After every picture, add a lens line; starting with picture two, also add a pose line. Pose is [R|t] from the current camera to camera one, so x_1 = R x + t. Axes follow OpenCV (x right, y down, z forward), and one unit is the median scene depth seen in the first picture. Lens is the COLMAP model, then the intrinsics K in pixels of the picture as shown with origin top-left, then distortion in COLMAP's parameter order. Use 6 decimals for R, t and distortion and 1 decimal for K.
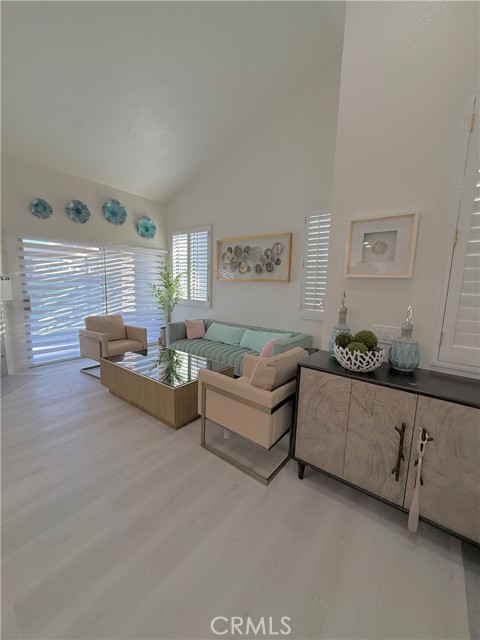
lens RADIAL K [[255.0, 0, 239.7], [0, 255.0, 319.9], [0, 0, 1]] dist [0.001112, 0.000137]
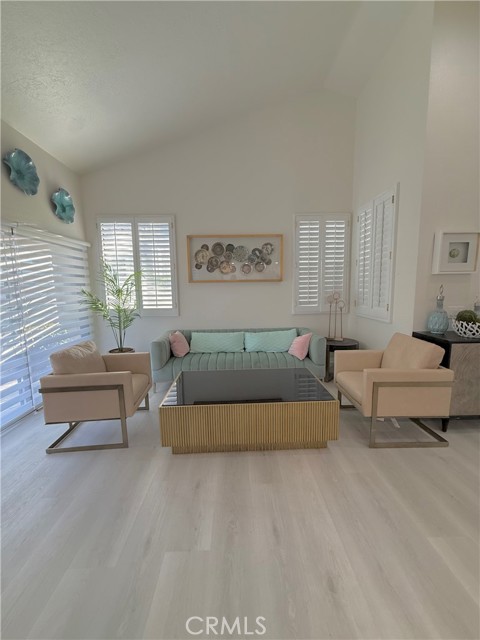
lens RADIAL K [[255.0, 0, 240.0], [0, 255.0, 318.7], [0, 0, 1]] dist [0.001112, 0.000137]
pose [[0.771370, -0.119914, 0.624987, -0.560907], [0.126553, 0.991376, 0.034018, -0.048292], [-0.623676, 0.052853, 0.779894, 0.270026]]
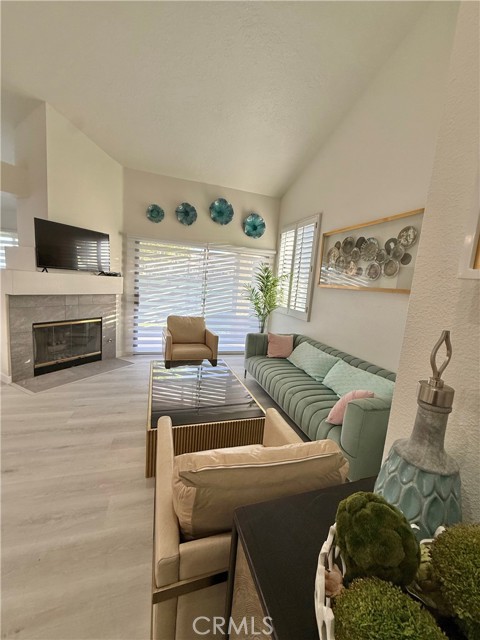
lens RADIAL K [[255.0, 0, 239.2], [0, 255.0, 318.7], [0, 0, 1]] dist [0.001112, 0.000137]
pose [[0.824019, 0.117357, -0.554275, 0.164816], [-0.134665, 0.990845, 0.009592, -0.041373], [0.550326, 0.066738, 0.832278, 0.283364]]
